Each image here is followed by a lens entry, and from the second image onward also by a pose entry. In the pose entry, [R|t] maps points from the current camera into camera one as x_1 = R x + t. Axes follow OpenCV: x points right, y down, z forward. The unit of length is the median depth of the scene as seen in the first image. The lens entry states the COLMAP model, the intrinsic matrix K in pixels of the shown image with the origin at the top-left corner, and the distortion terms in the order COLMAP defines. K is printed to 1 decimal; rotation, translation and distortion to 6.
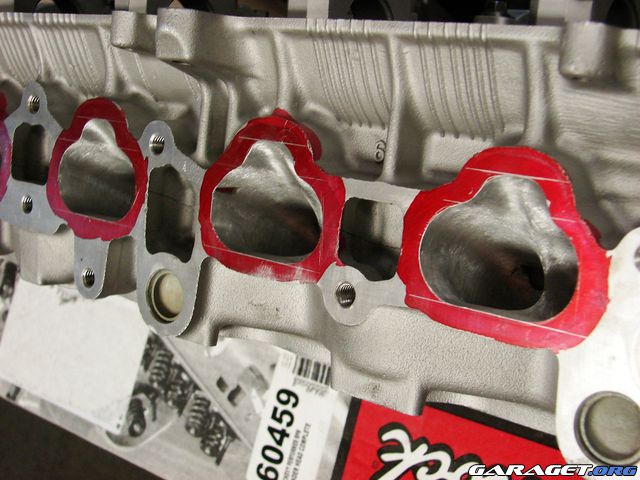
lens RADIAL K [[888.9, 0, 322.7], [0, 888.9, 241.3], [0, 0, 1]] dist [-0.074549, 0.000000]
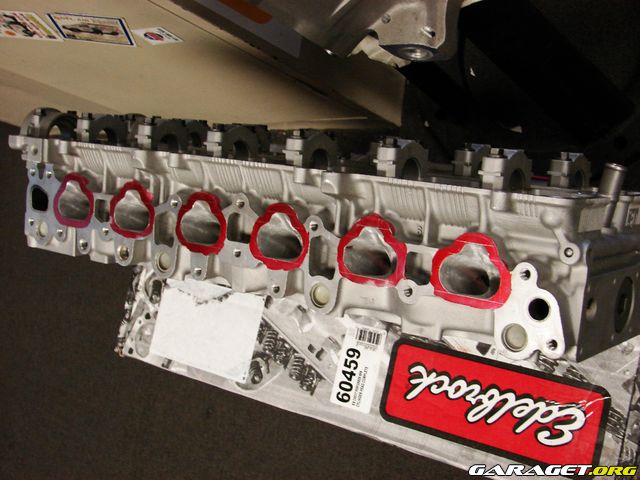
lens RADIAL K [[888.9, 0, 317.2], [0, 888.9, 239.4], [0, 0, 1]] dist [-0.074549, 0.000000]
pose [[0.999186, -0.032834, 0.023419, -0.224795], [0.032948, 0.999447, -0.004485, -0.064895], [-0.023259, 0.005253, 0.999716, -1.159111]]
